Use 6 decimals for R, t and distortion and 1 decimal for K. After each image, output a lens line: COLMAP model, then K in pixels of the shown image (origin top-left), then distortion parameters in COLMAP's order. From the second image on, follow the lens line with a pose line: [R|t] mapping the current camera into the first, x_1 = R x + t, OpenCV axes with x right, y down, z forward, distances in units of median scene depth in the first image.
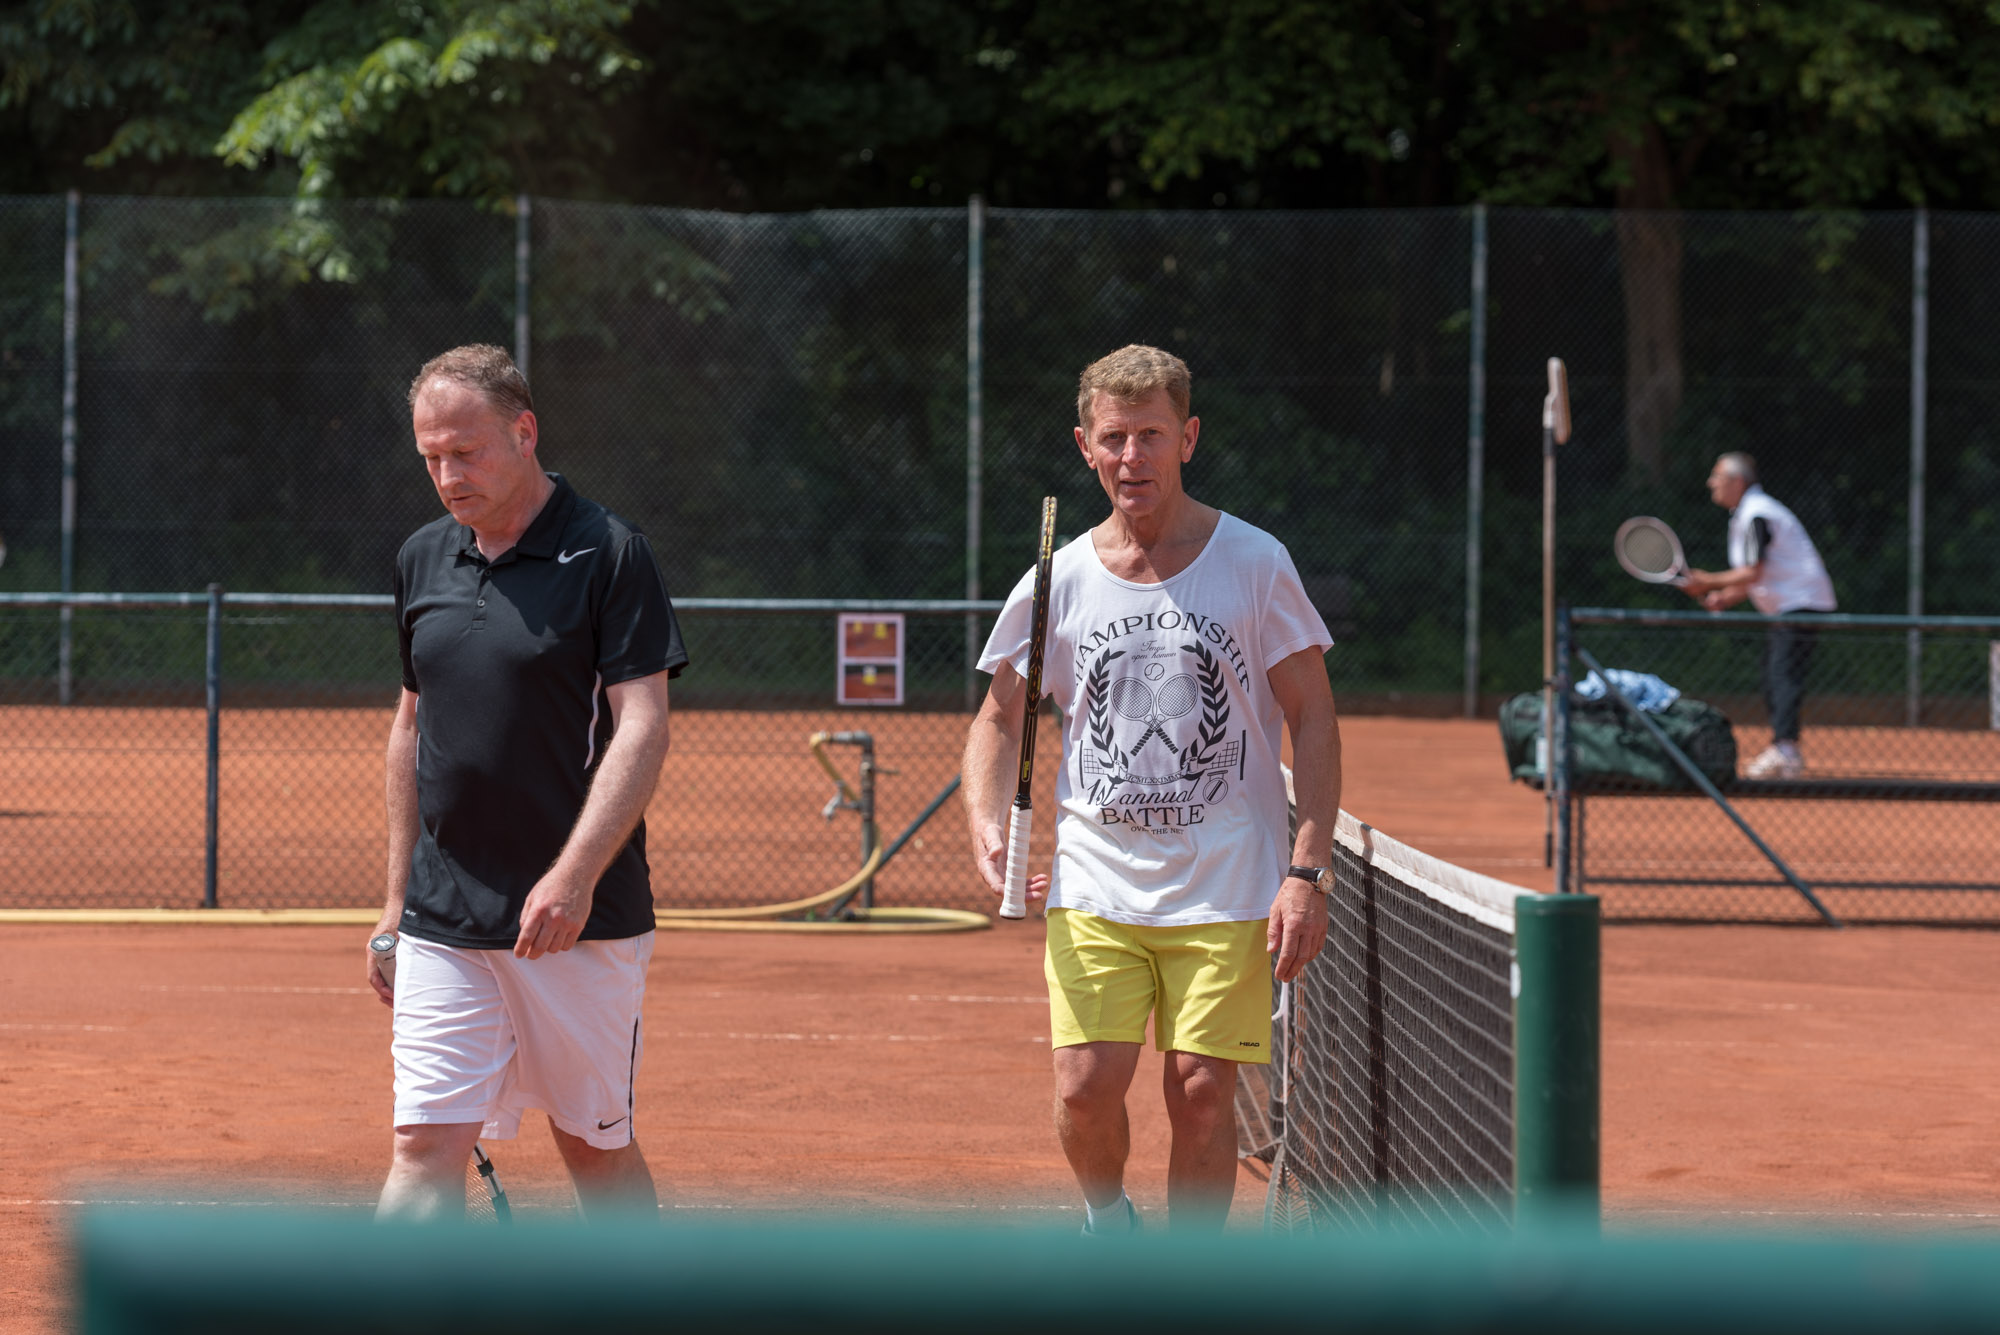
lens RADIAL K [[7433.0, 0, 1019.6], [0, 7433.0, 651.0], [0, 0, 1]] dist [-0.141136, 0.000000]
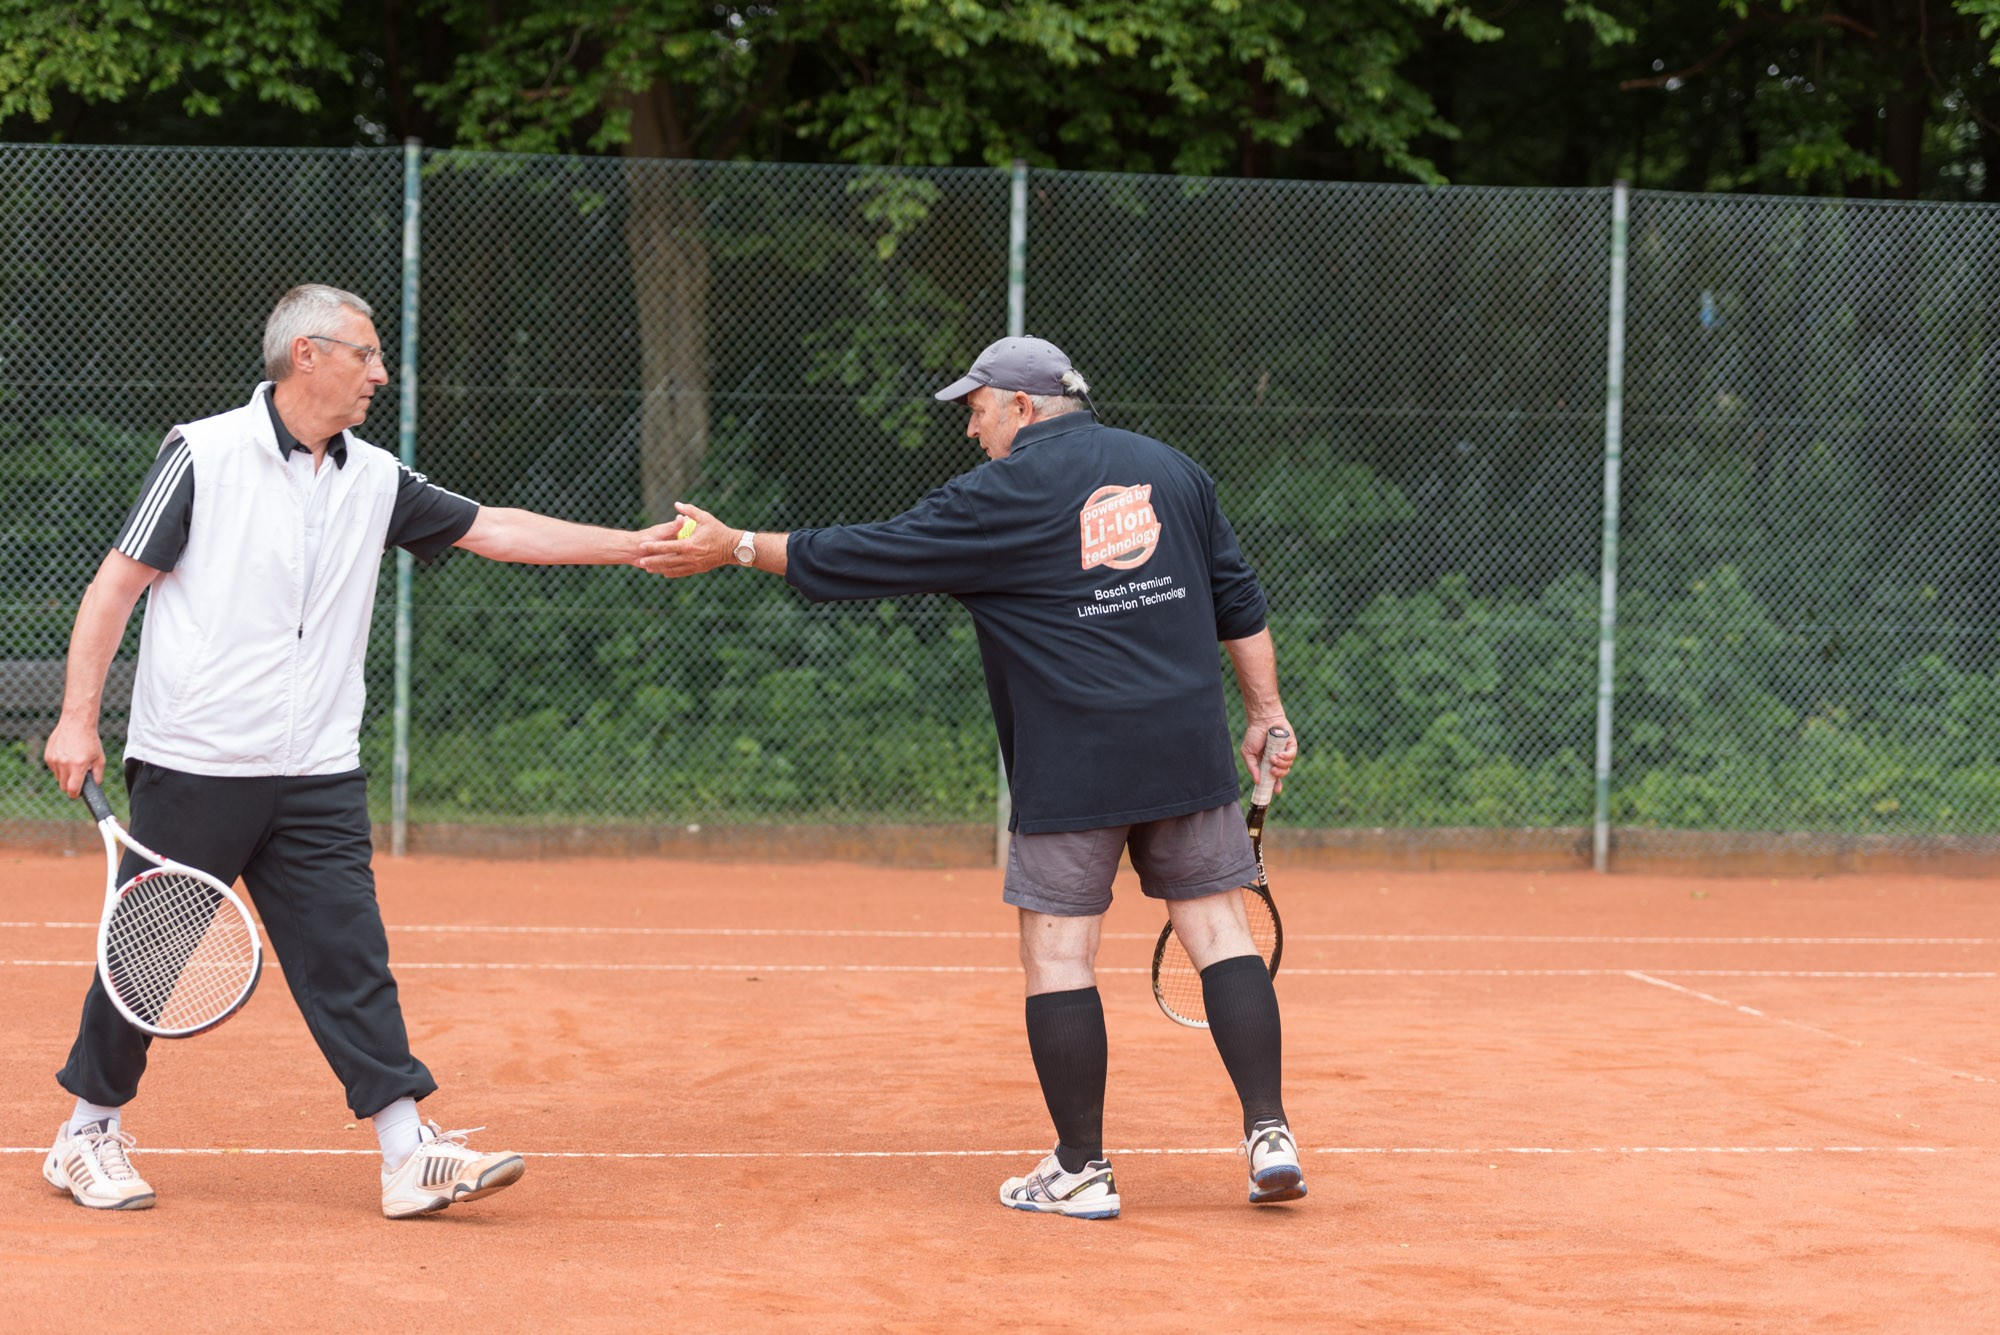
lens RADIAL K [[4381.2, 0, 997.6], [0, 4381.2, 662.2], [0, 0, 1]] dist [0.129536, 0.000000]
pose [[0.989682, 0.008265, 0.143041, 0.054787], [-0.006115, 0.999862, -0.015468, -0.003110], [-0.143149, 0.014433, 0.989596, 0.542774]]
